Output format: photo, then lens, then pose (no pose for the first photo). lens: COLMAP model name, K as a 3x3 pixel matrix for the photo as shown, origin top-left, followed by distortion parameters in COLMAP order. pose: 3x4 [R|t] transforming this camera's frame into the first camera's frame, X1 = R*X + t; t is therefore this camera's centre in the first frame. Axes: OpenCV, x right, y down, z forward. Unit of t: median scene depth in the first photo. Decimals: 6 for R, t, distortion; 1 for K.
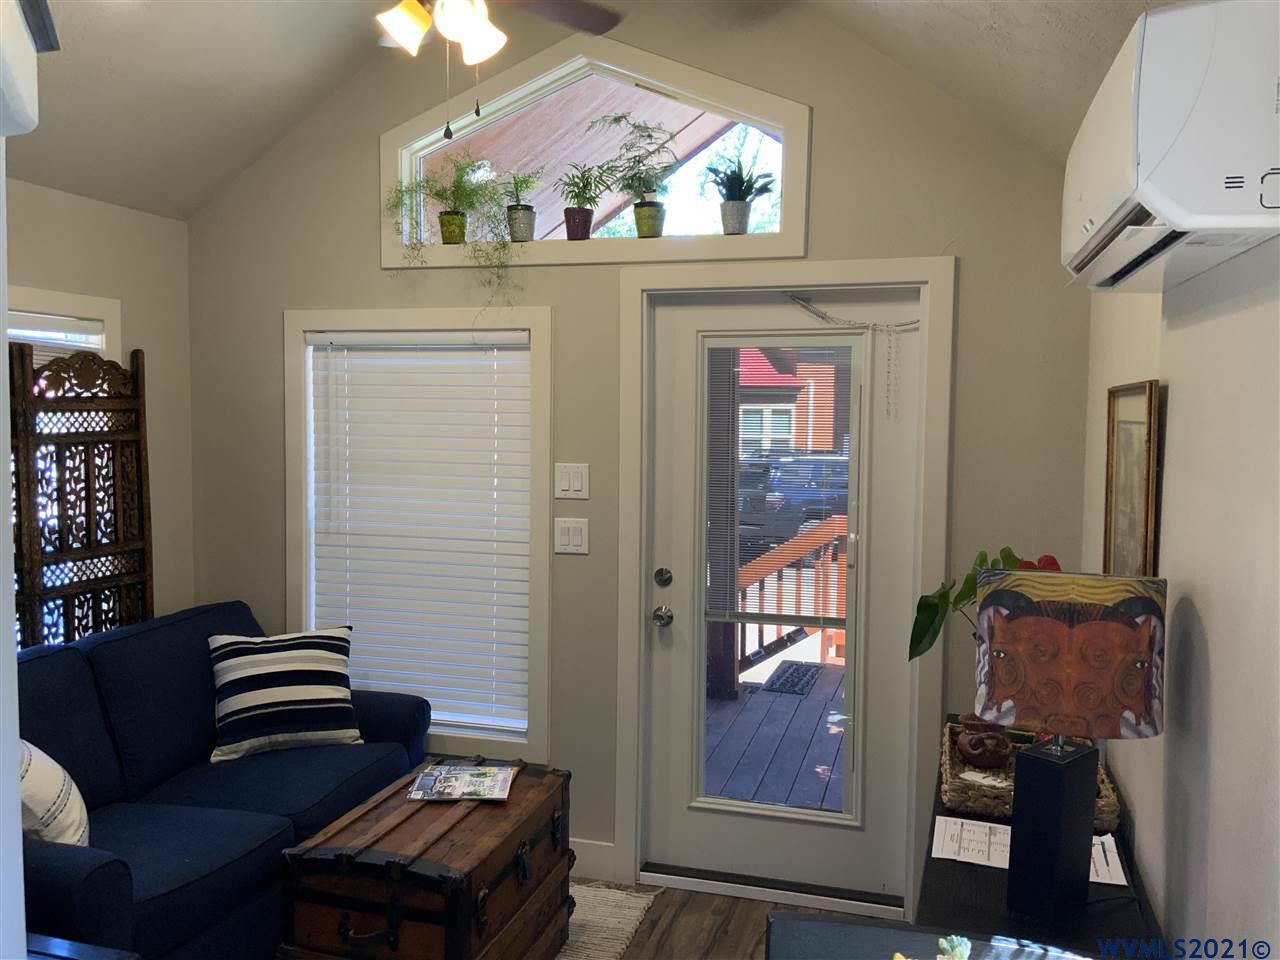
lens RADIAL K [[1059.2, 0, 639.2], [0, 1059.2, 480.4], [0, 0, 1]] dist [0.071836, -0.132393]
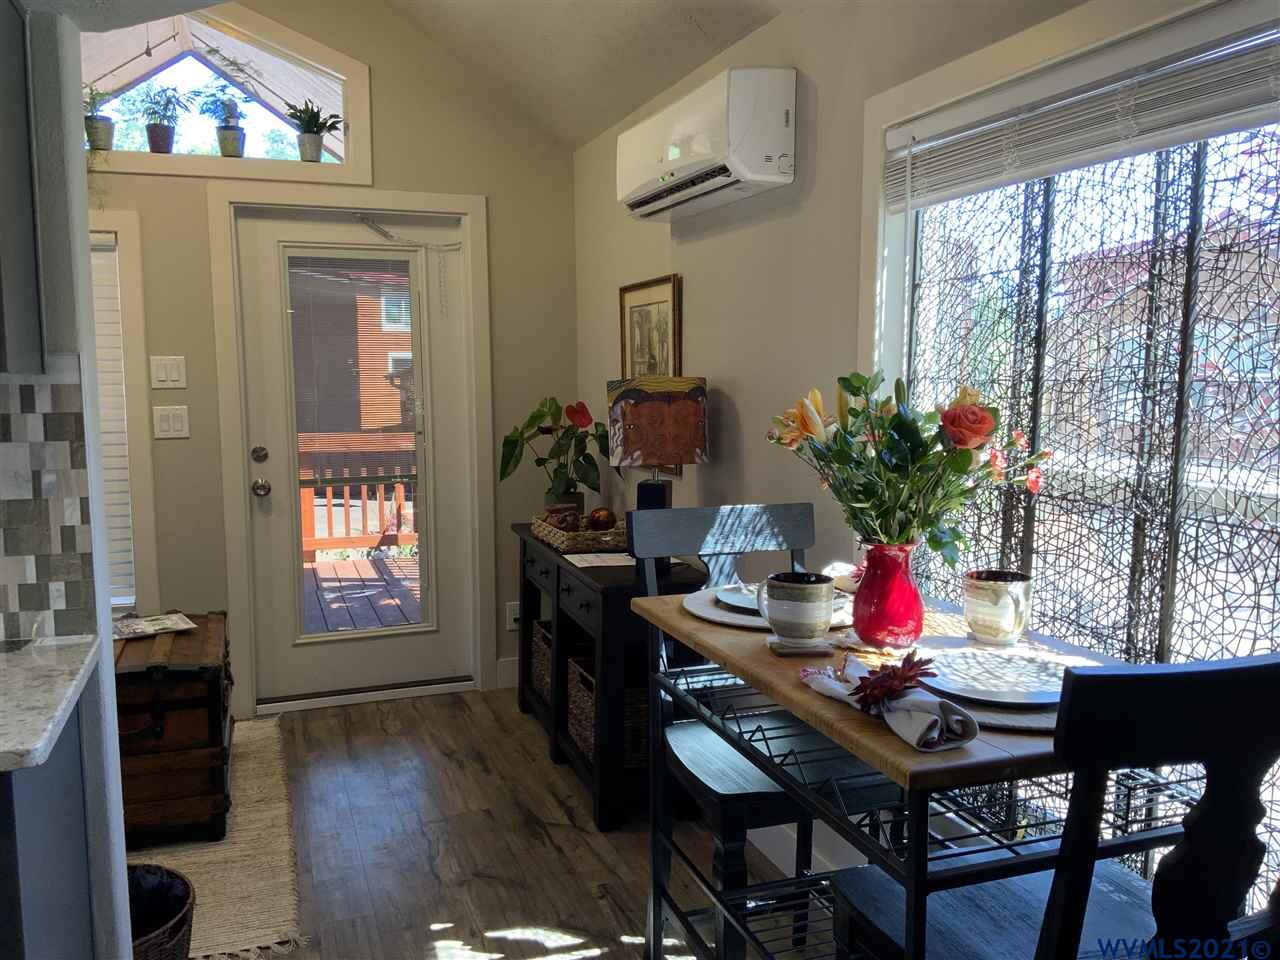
lens RADIAL K [[1059.2, 0, 644.0], [0, 1059.2, 488.4], [0, 0, 1]] dist [0.071836, -0.132393]
pose [[0.803421, -0.080645, 0.589924, -0.344619], [0.054474, 0.996585, 0.062048, 0.081985], [-0.592914, -0.017715, 0.805071, -0.204659]]
